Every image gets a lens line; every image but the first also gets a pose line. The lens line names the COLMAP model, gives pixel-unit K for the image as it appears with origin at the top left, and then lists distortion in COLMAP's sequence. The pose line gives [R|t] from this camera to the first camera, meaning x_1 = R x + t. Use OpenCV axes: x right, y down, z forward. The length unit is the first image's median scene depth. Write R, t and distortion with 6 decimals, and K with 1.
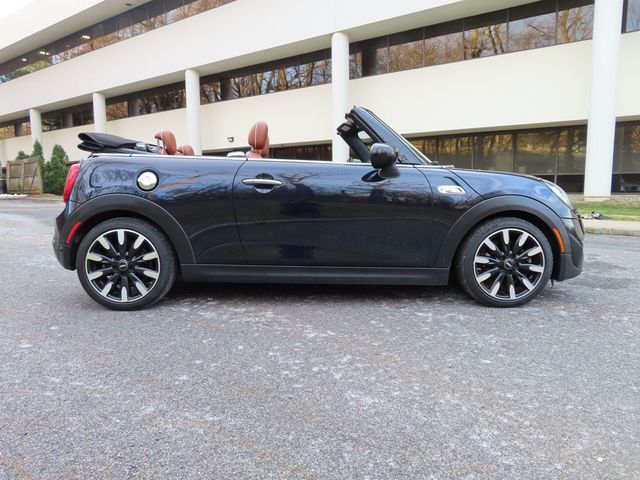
lens RADIAL K [[455.2, 0, 320.8], [0, 455.2, 237.7], [0, 0, 1]] dist [-0.012478, 0.008969]
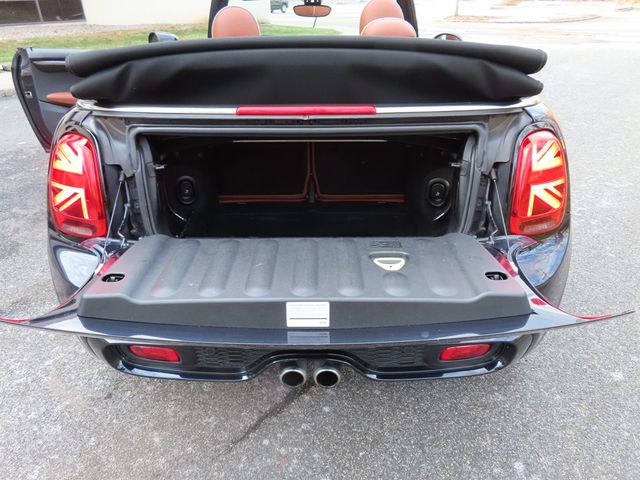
lens RADIAL K [[455.2, 0, 319.9], [0, 455.2, 241.9], [0, 0, 1]] dist [-0.012478, 0.008969]
pose [[0.037607, -0.477847, 0.877638, -0.962813], [0.123076, 0.873787, 0.470477, -0.298846], [-0.991684, 0.090323, 0.091672, 1.191819]]
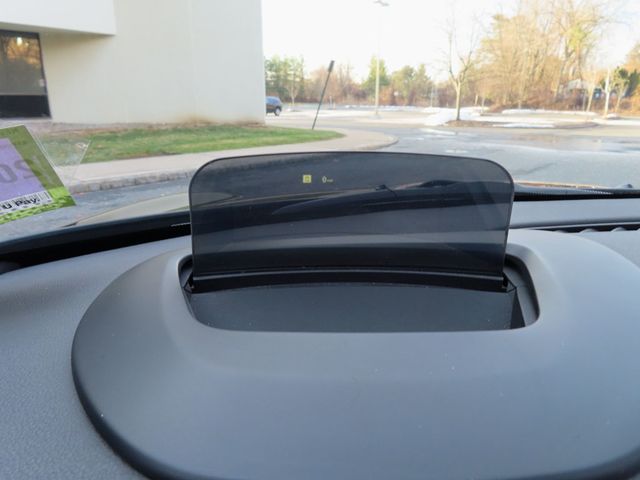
lens RADIAL K [[455.2, 0, 319.7], [0, 455.2, 237.6], [0, 0, 1]] dist [-0.012478, 0.008969]
pose [[0.015217, -0.284016, 0.958699, 0.137106], [0.108027, 0.953664, 0.280810, -0.244602], [-0.994031, 0.099293, 0.045193, 1.376746]]
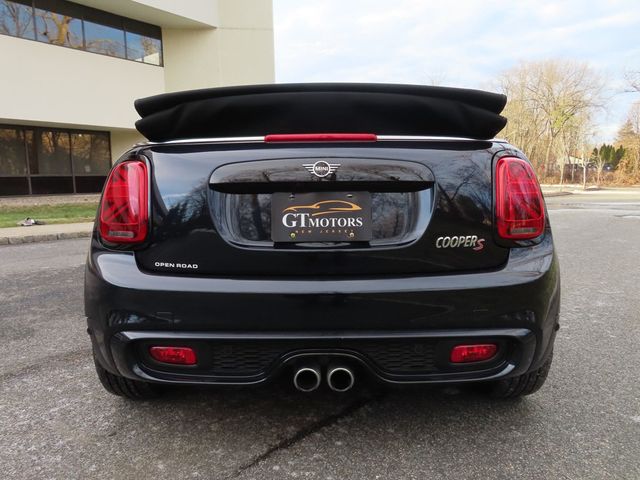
lens RADIAL K [[455.2, 0, 319.8], [0, 455.2, 244.2], [0, 0, 1]] dist [-0.012478, 0.008969]
pose [[0.040083, -0.133906, 0.990183, -1.066609], [0.126358, 0.983703, 0.127915, -0.163033], [-0.991175, 0.119990, 0.056350, 1.216689]]
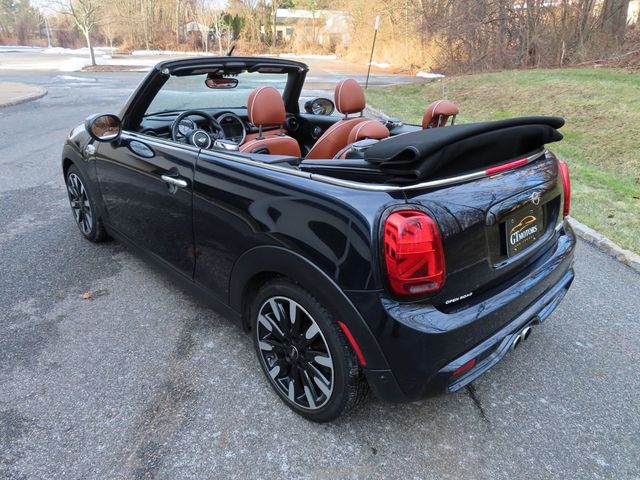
lens RADIAL K [[455.2, 0, 315.5], [0, 455.2, 245.5], [0, 0, 1]] dist [-0.012478, 0.008969]
pose [[-0.654497, -0.316522, 0.686621, -0.849069], [0.066566, 0.880500, 0.469349, -0.426220], [-0.753129, 0.352893, -0.555215, 1.809550]]
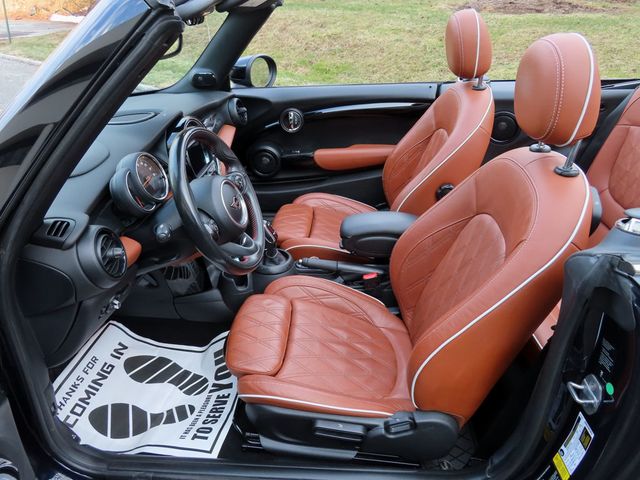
lens RADIAL K [[455.2, 0, 313.6], [0, 455.2, 239.9], [0, 0, 1]] dist [-0.012478, 0.008969]
pose [[-0.993860, -0.050421, 0.098494, -0.045796], [0.016803, 0.811049, 0.584738, -0.373754], [-0.109366, 0.582802, -0.805221, 1.676642]]
